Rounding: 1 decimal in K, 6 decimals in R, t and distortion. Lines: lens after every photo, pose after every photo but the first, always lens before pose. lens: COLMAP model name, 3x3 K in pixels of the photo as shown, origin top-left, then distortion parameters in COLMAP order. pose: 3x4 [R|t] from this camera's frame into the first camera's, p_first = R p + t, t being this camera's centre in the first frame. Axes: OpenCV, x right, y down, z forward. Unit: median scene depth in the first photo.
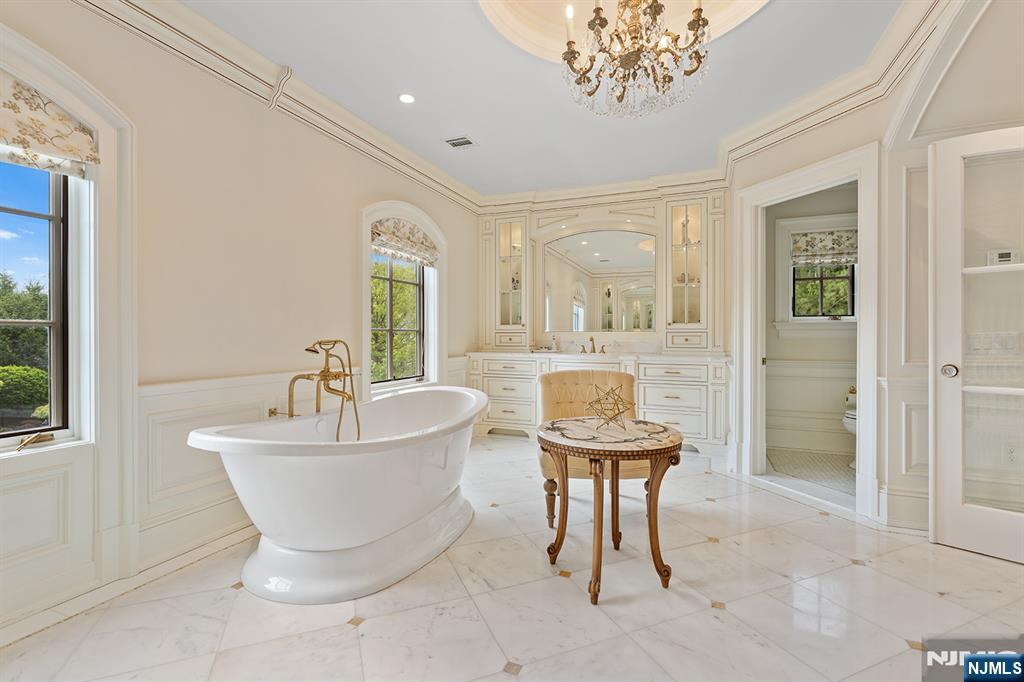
lens RADIAL K [[460.7, 0, 512.0], [0, 460.7, 341.0], [0, 0, 1]] dist [-0.009376, 0.000338]
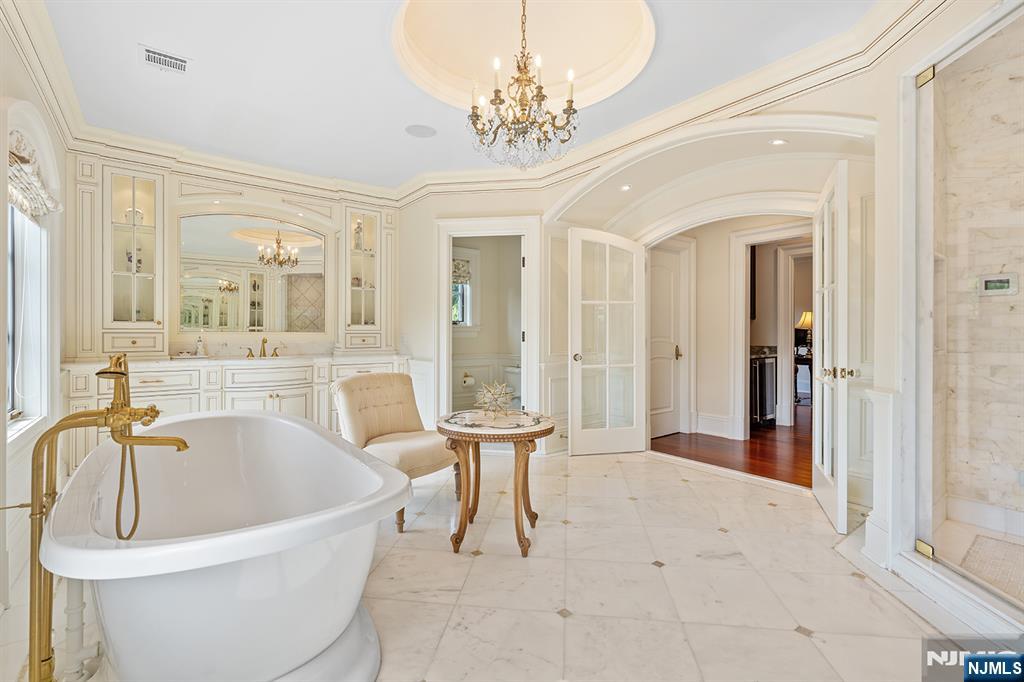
lens RADIAL K [[460.7, 0, 512.0], [0, 460.7, 341.0], [0, 0, 1]] dist [-0.009376, 0.000338]
pose [[0.491026, -0.014487, 0.871025, -0.393525], [0.007162, 0.999895, 0.012593, -0.012588], [-0.871116, 0.000055, 0.491078, 0.178789]]
